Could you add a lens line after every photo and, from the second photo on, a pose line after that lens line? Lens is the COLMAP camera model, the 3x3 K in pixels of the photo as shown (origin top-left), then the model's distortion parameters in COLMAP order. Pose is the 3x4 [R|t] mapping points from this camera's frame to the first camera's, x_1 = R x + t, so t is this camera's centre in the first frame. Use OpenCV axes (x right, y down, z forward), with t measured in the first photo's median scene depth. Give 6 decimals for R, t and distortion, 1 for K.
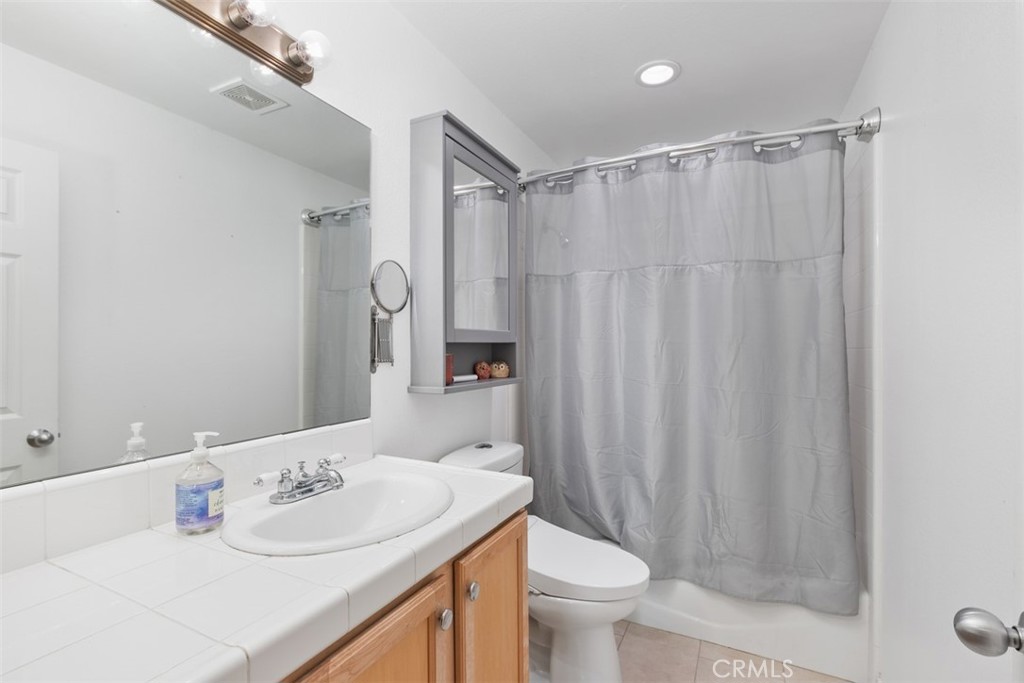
lens RADIAL K [[470.3, 0, 506.3], [0, 470.3, 346.5], [0, 0, 1]] dist [0.000522, 0.000247]
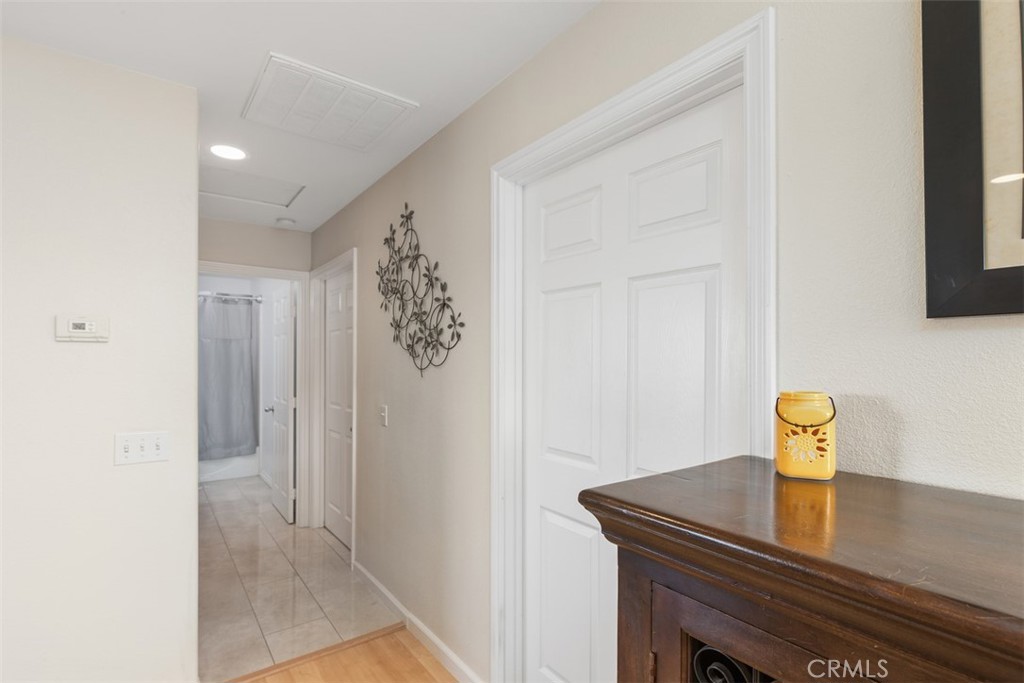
lens RADIAL K [[470.3, 0, 506.3], [0, 470.3, 346.5], [0, 0, 1]] dist [0.000522, 0.000247]
pose [[0.436253, 0.007461, 0.899793, -1.319329], [0.003112, 0.999947, -0.009800, -0.110342], [-0.899819, 0.007075, 0.436207, -1.834150]]
